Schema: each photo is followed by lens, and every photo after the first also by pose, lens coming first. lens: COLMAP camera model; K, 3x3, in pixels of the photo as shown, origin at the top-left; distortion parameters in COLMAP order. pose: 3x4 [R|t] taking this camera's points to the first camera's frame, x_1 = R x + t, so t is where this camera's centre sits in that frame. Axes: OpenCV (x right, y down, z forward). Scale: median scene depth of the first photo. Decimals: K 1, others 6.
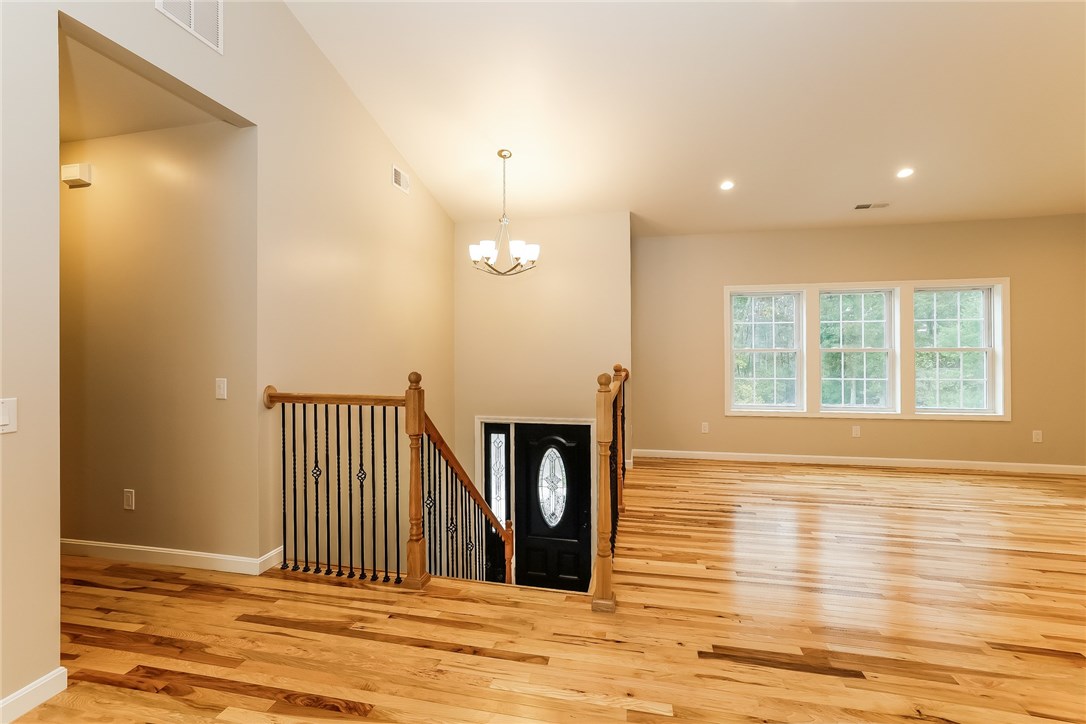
lens RADIAL K [[461.3, 0, 540.8], [0, 461.3, 355.8], [0, 0, 1]] dist [-0.036590, 0.019176]
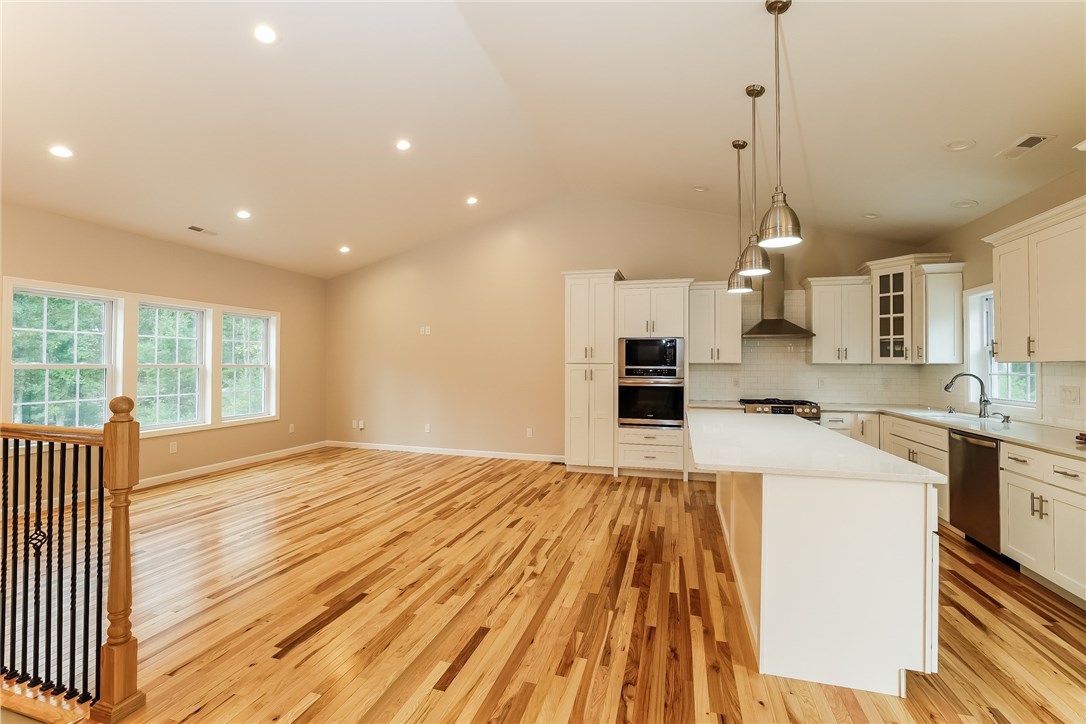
lens RADIAL K [[465.4, 0, 541.9], [0, 465.4, 358.6], [0, 0, 1]] dist [-0.047012, 0.015507]
pose [[0.073056, 0.020644, 0.997114, -0.394254], [0.007054, 0.999750, -0.021215, -0.002274], [-0.997303, 0.008584, 0.072893, 0.185533]]
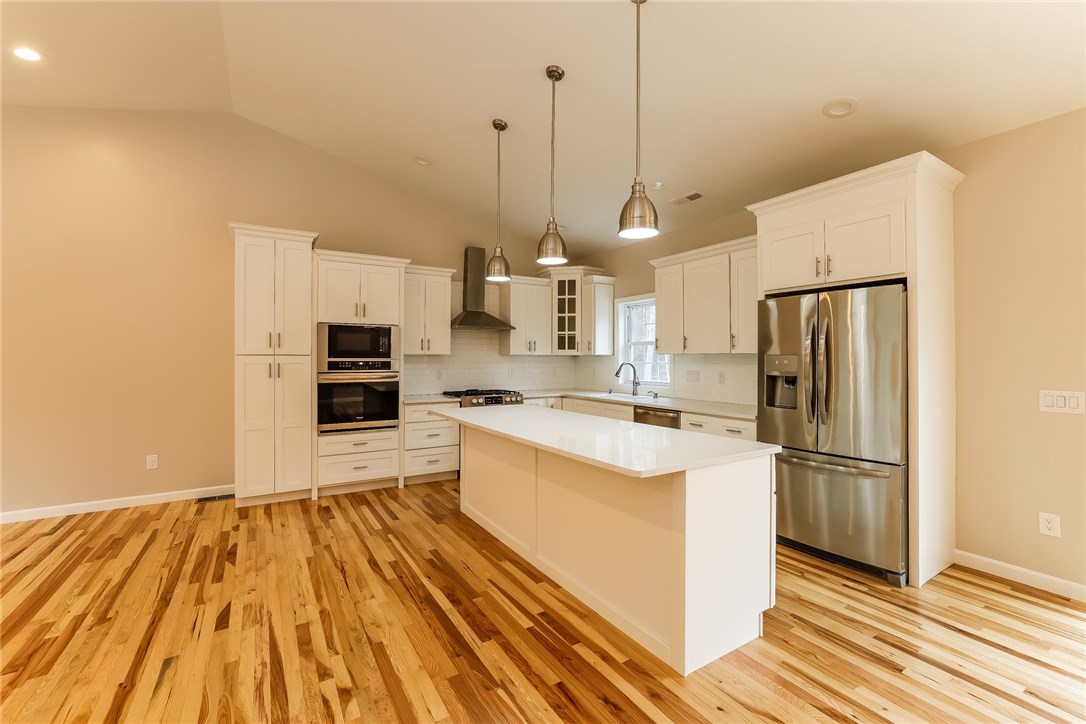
lens RADIAL K [[461.3, 0, 540.8], [0, 461.3, 355.8], [0, 0, 1]] dist [-0.036590, 0.019176]
pose [[-0.690127, 0.008188, 0.723642, -0.062968], [0.012521, 0.999921, 0.000627, -0.008725], [-0.723580, 0.009493, -0.690175, 0.473380]]
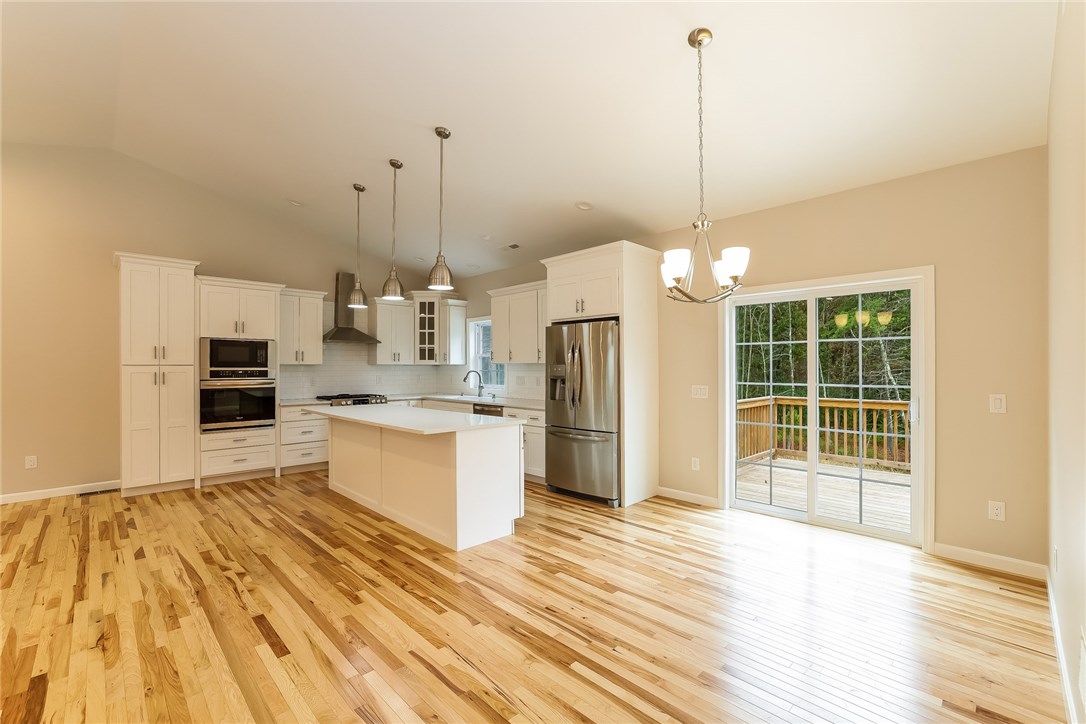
lens RADIAL K [[470.0, 0, 539.5], [0, 470.0, 366.7], [0, 0, 1]] dist [-0.036124, 0.015920]
pose [[-0.831224, 0.007399, 0.555888, -0.491146], [0.014239, 0.999867, 0.007983, -0.008875], [-0.555755, 0.014551, -0.831219, 0.691563]]
